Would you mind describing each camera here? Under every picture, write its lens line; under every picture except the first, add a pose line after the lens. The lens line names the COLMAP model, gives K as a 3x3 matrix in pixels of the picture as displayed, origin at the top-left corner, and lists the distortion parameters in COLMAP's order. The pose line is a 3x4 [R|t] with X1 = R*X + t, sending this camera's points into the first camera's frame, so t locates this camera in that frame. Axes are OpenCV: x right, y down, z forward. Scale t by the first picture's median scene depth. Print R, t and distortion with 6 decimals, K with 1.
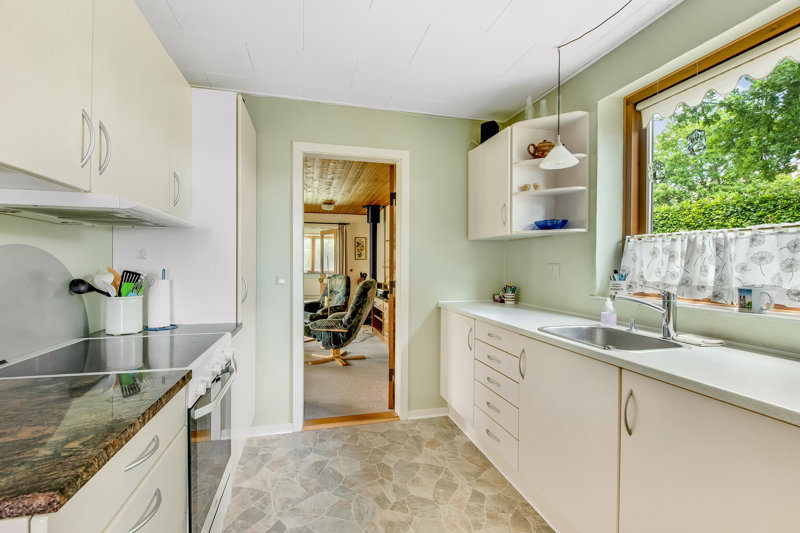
lens RADIAL K [[363.8, 0, 399.9], [0, 363.8, 265.8], [0, 0, 1]] dist [0.000436, 0.000016]
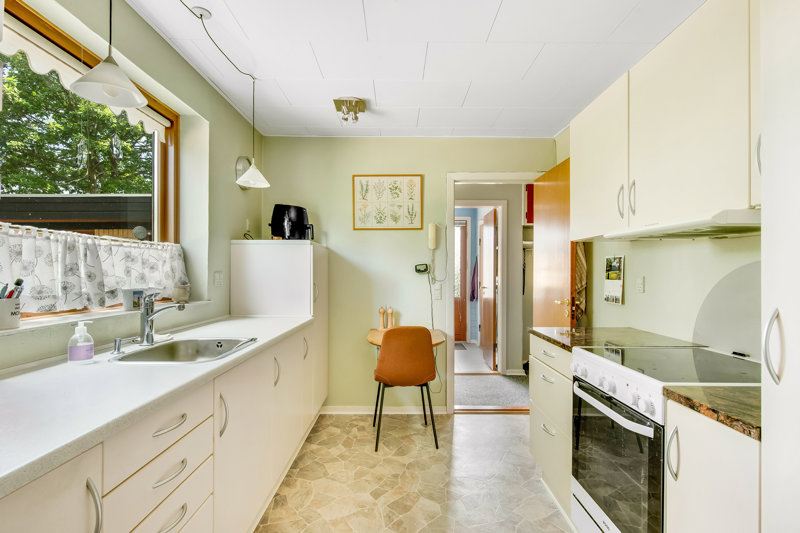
lens RADIAL K [[414.2, 0, 399.8], [0, 414.2, 269.6], [0, 0, 1]] dist [0.000026, 0.000000]
pose [[-0.968413, -0.004573, 0.249310, -0.521913], [-0.004890, 0.999988, -0.000654, -0.014439], [-0.249304, -0.001853, -0.968423, 2.178987]]
